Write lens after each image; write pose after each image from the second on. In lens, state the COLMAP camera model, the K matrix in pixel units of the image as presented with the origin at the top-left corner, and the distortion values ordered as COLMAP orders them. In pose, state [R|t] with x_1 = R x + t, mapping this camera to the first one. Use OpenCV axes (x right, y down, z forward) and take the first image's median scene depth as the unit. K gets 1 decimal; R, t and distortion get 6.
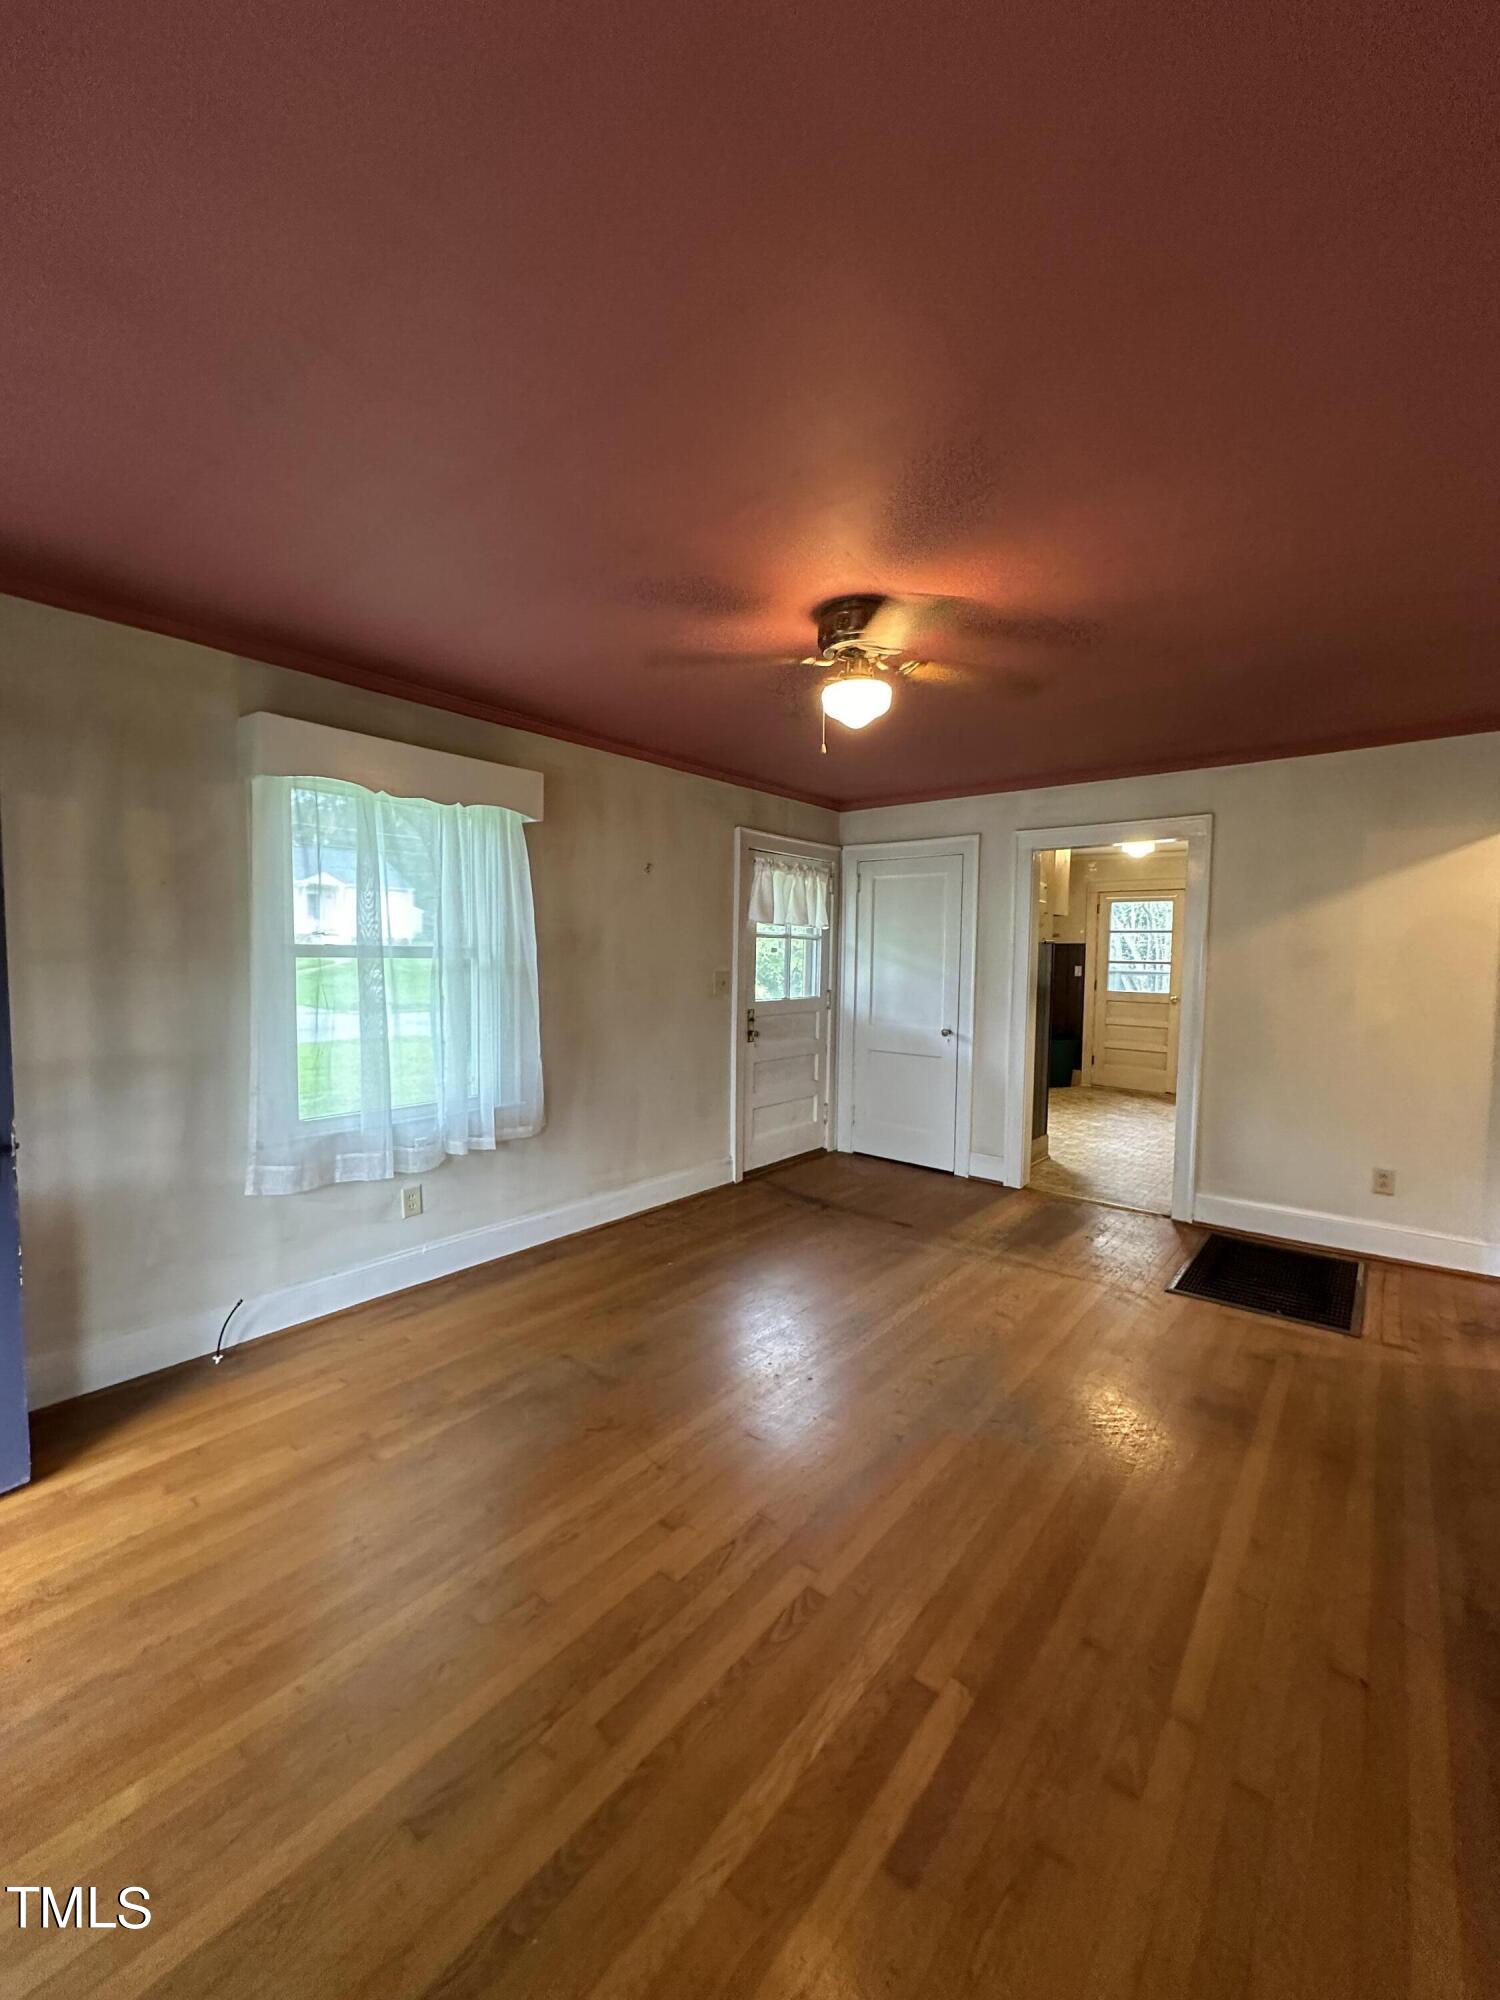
lens RADIAL K [[793.4, 0, 753.6], [0, 793.4, 1000.6], [0, 0, 1]] dist [-0.002828, 0.000584]
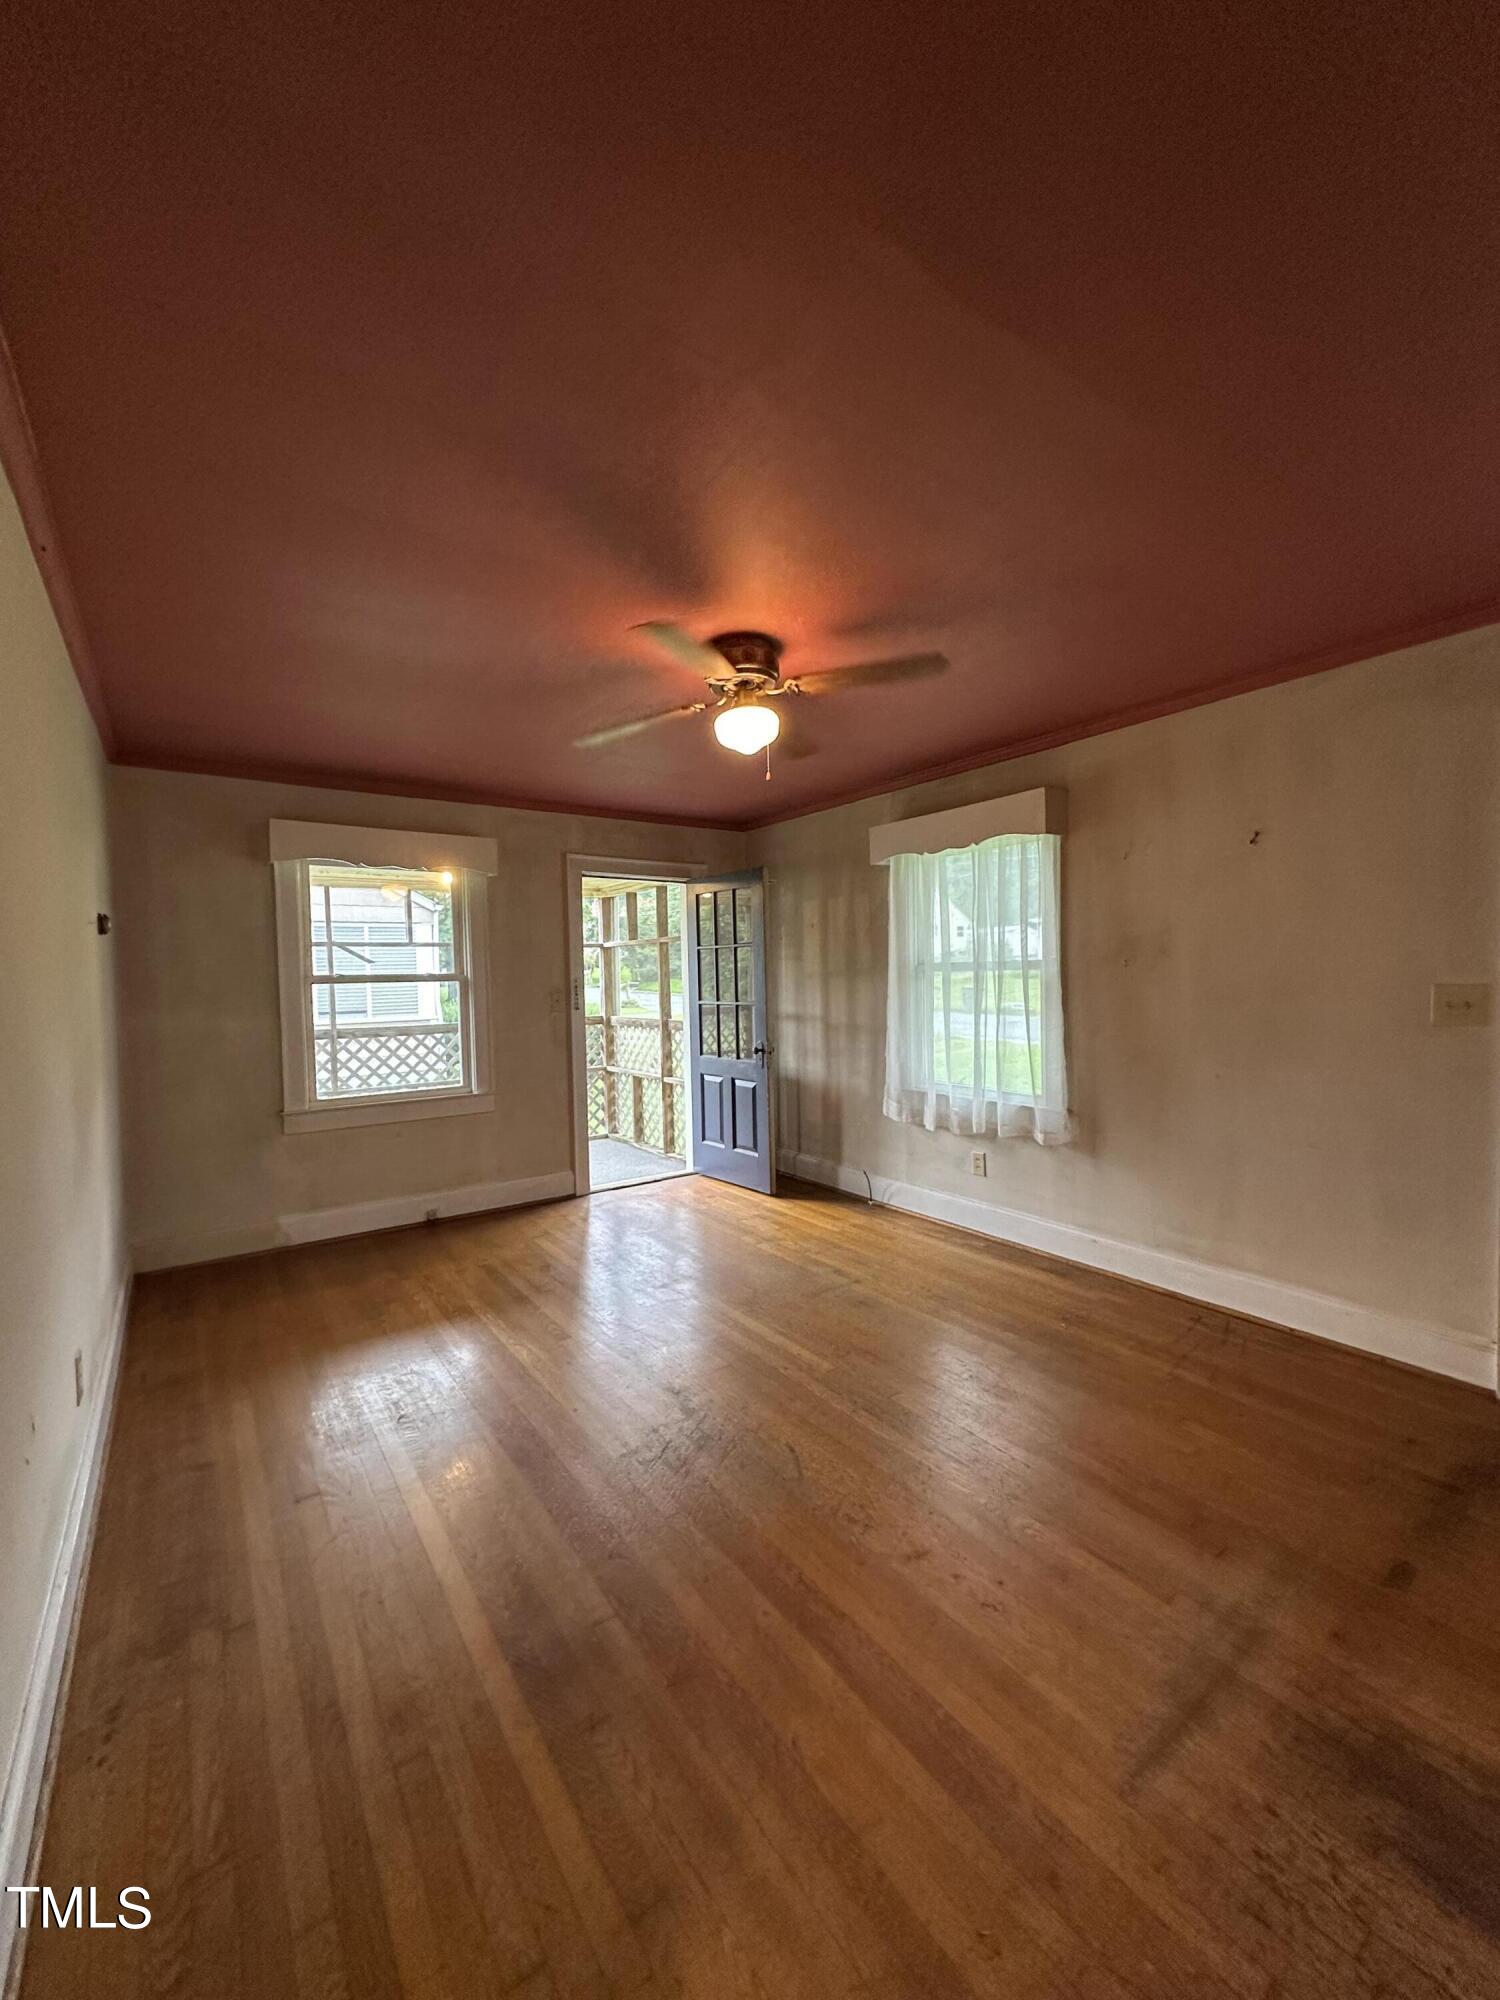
lens RADIAL K [[793.4, 0, 753.6], [0, 793.4, 1000.6], [0, 0, 1]] dist [-0.002828, 0.000584]
pose [[-0.262769, 0.024849, -0.964539, 0.763552], [-0.038368, 0.998609, 0.036179, -0.032688], [0.964096, 0.046514, -0.261450, 0.852310]]
